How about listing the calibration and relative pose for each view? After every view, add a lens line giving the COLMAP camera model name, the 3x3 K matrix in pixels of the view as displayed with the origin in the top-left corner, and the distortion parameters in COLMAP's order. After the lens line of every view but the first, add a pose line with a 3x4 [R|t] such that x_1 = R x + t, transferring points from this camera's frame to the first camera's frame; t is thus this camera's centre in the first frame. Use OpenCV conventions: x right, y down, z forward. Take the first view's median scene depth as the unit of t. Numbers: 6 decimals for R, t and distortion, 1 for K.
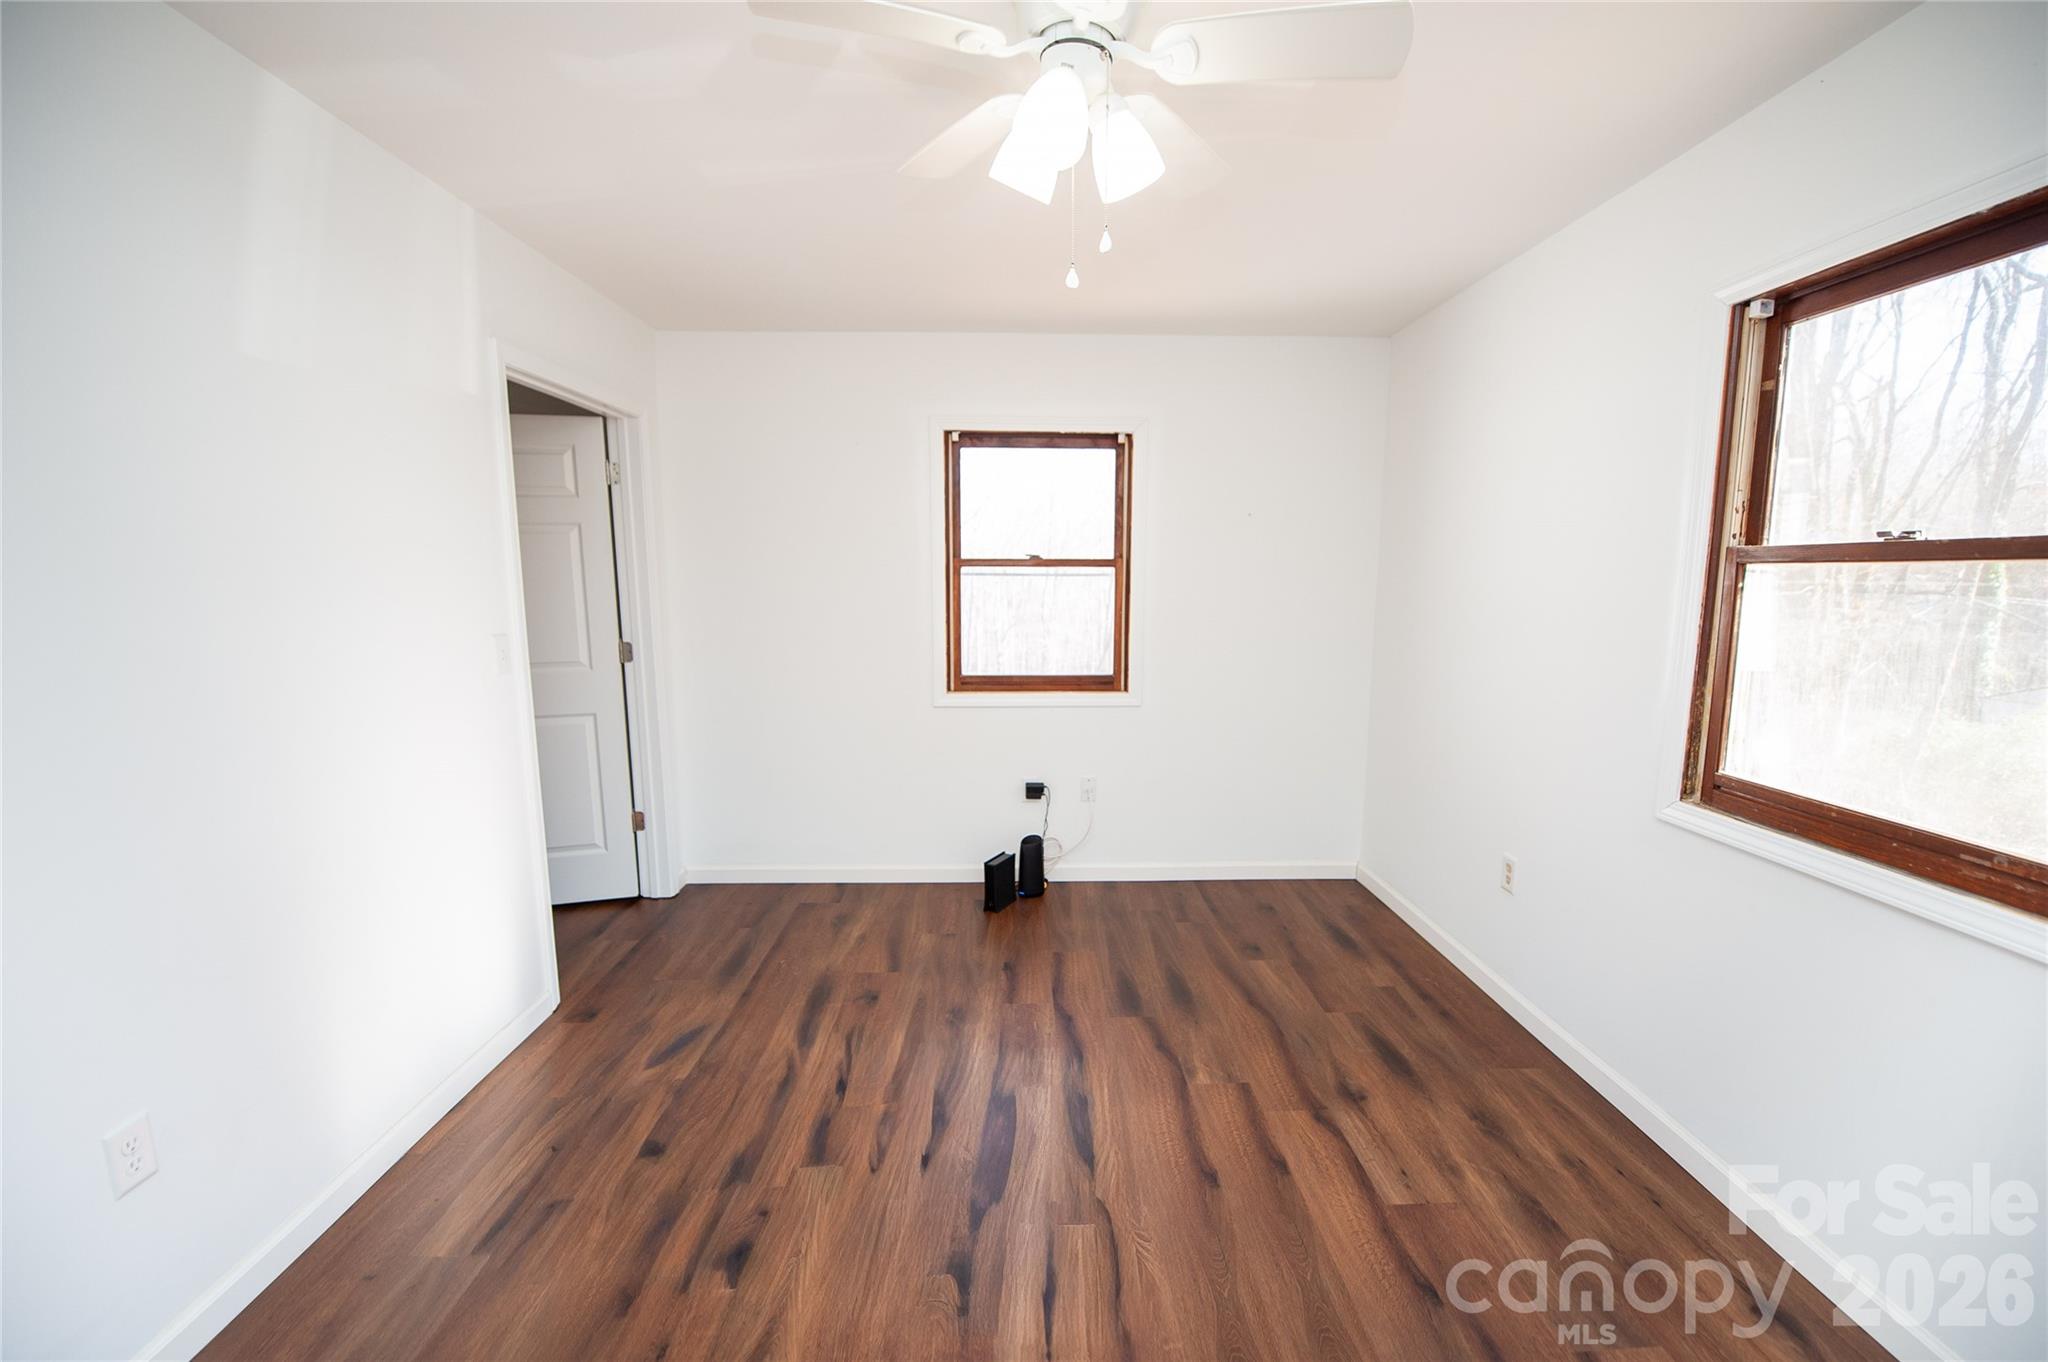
lens RADIAL K [[815.9, 0, 1024.0], [0, 815.9, 681.0], [0, 0, 1]] dist [-0.015617, -0.000078]
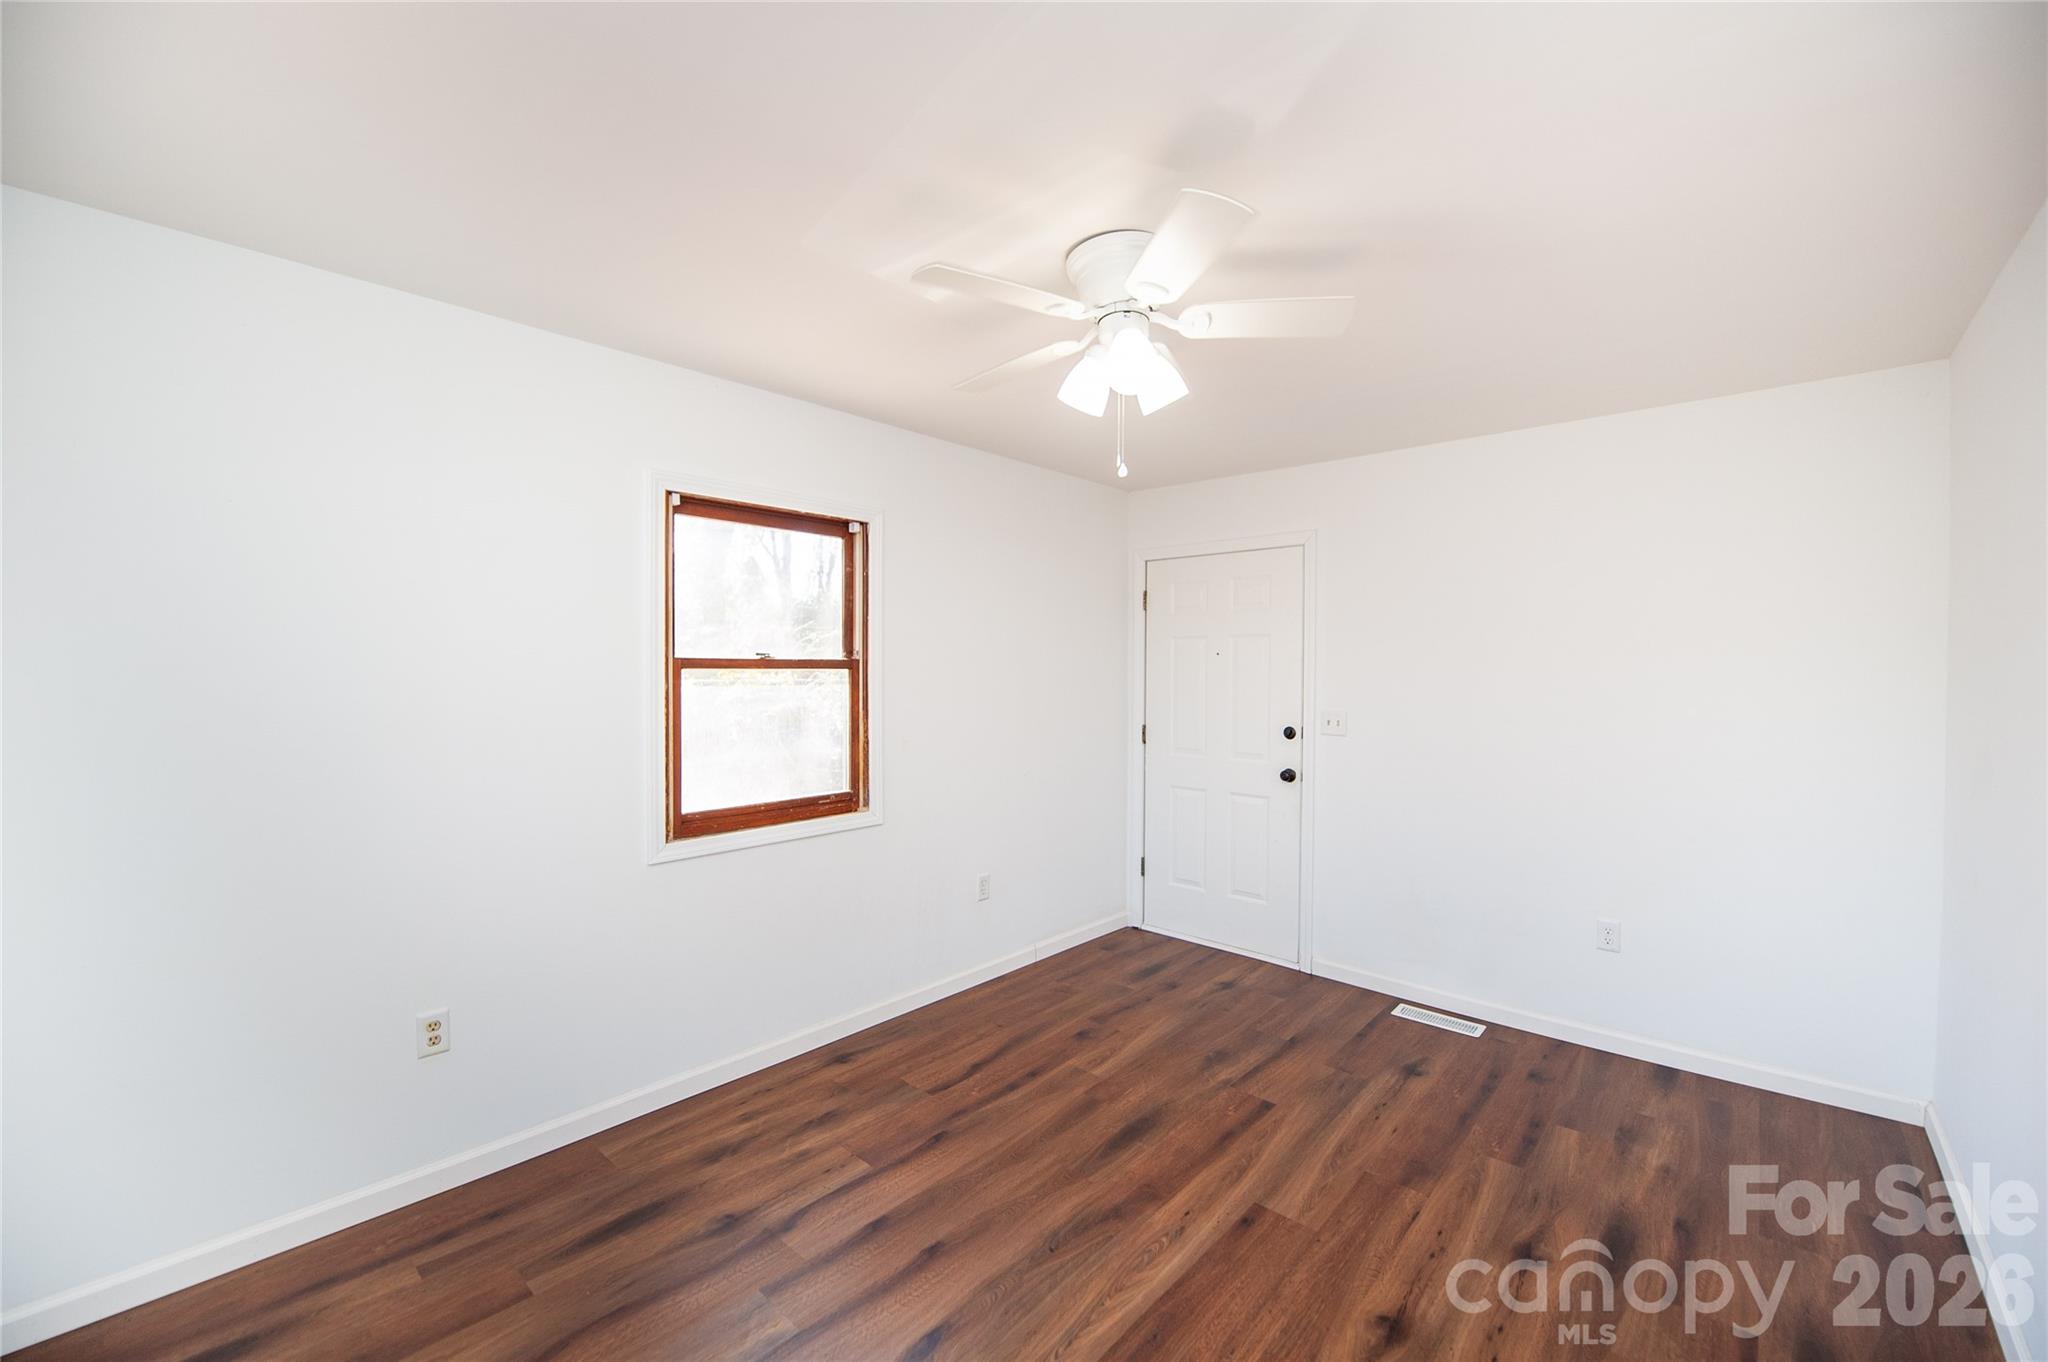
lens RADIAL K [[816.7, 0, 1024.0], [0, 816.7, 681.0], [0, 0, 1]] dist [-0.041400, 0.000011]
pose [[-0.727334, -0.004675, 0.686268, -0.508910], [0.091569, 0.990374, 0.103795, -0.190892], [-0.680147, 0.138335, -0.719905, 1.425947]]
